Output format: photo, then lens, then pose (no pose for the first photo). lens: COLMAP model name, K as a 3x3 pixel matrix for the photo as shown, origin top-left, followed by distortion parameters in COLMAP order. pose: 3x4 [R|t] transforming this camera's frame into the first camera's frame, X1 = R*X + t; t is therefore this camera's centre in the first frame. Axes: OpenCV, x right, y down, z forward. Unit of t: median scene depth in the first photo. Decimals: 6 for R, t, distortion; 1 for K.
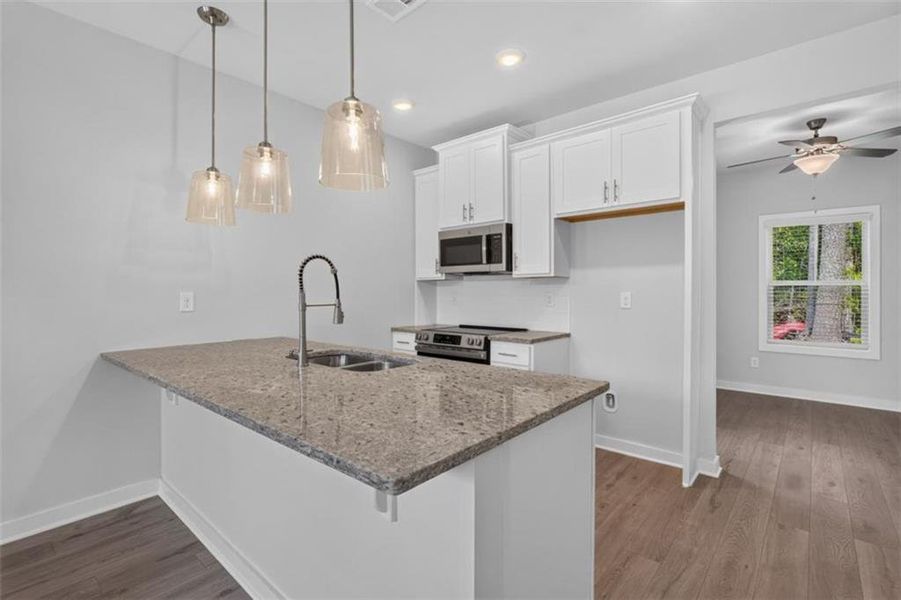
lens RADIAL K [[419.6, 0, 449.1], [0, 419.6, 289.2], [0, 0, 1]] dist [0.000513, 0.000251]
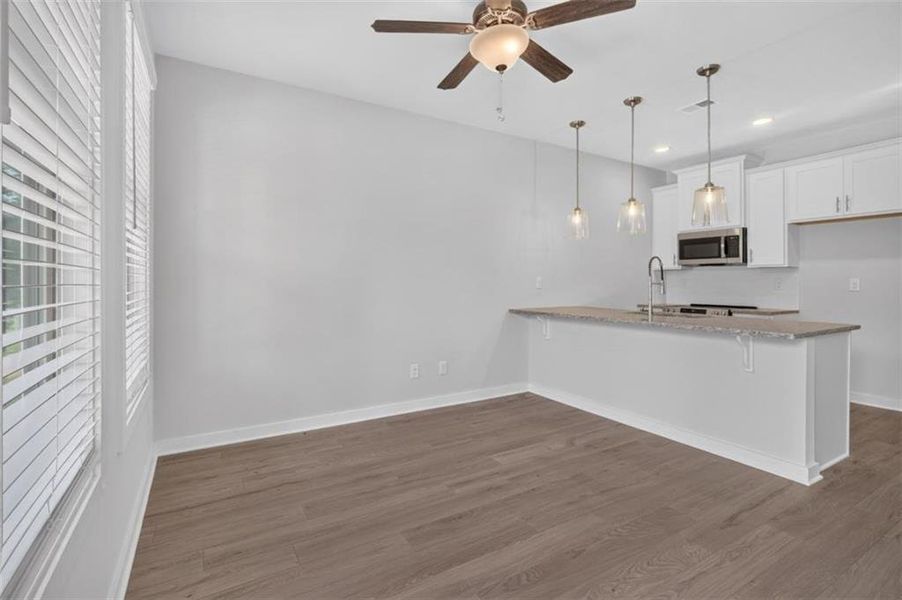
lens RADIAL K [[422.3, 0, 451.1], [0, 422.3, 279.7], [0, 0, 1]] dist [-0.001504, -0.000075]
pose [[0.951005, 0.005037, -0.309133, -0.333598], [-0.004575, 0.999987, 0.002219, 0.011677], [0.309140, -0.000696, 0.951016, -0.578657]]
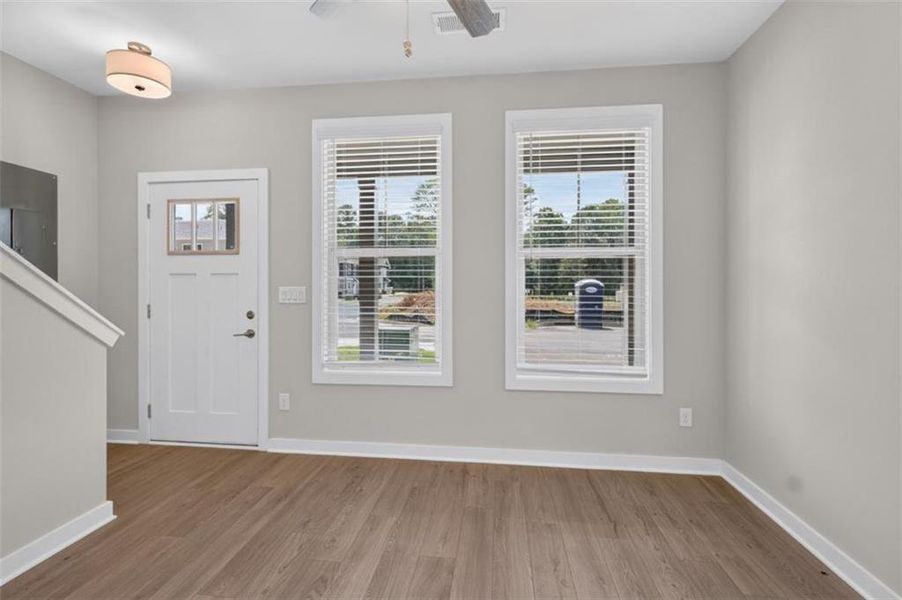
lens RADIAL K [[420.4, 0, 451.0], [0, 420.4, 300.0], [0, 0, 1]] dist [0.000246, -0.000150]
pose [[-0.824444, 0.017686, -0.565667, -0.265602], [0.004140, 0.999673, 0.025222, 0.006333], [0.565928, 0.018452, -0.824248, 0.379569]]
